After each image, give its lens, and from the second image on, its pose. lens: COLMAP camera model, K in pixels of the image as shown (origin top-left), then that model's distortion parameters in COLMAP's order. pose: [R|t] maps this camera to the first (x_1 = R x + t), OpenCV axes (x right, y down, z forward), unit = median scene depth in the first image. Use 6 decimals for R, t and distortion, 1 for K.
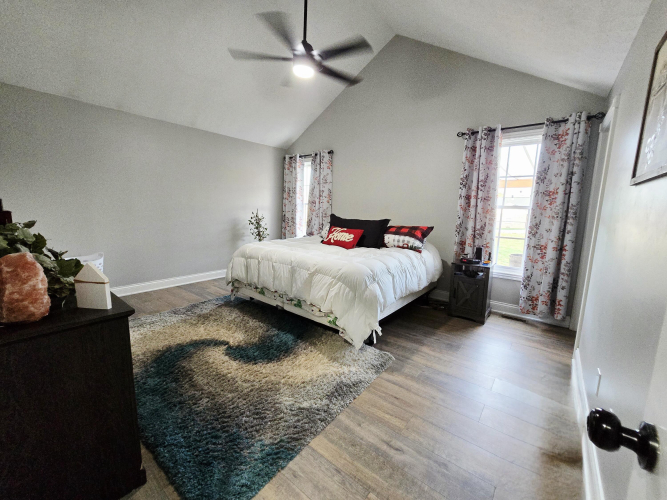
lens RADIAL K [[272.7, 0, 333.4], [0, 272.7, 248.6], [0, 0, 1]] dist [0.000590, -0.000105]
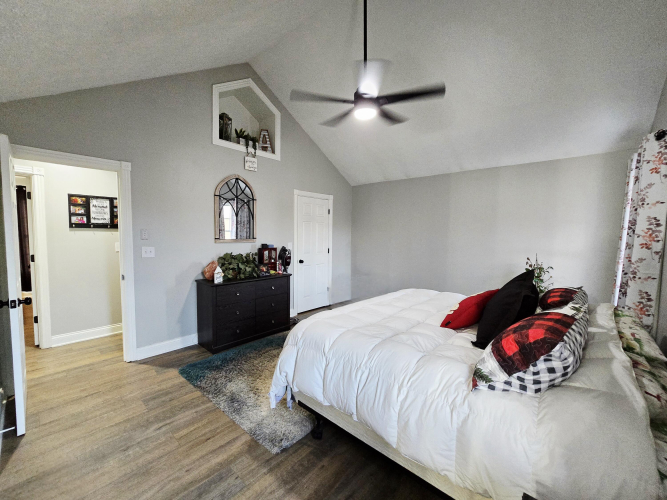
lens RADIAL K [[272.7, 0, 333.4], [0, 272.7, 251.1], [0, 0, 1]] dist [0.000590, -0.000105]
pose [[-0.042254, 0.041742, -0.998235, 1.227419], [-0.163631, 0.985347, 0.048129, -0.277760], [0.985616, 0.165376, -0.034805, 1.410943]]
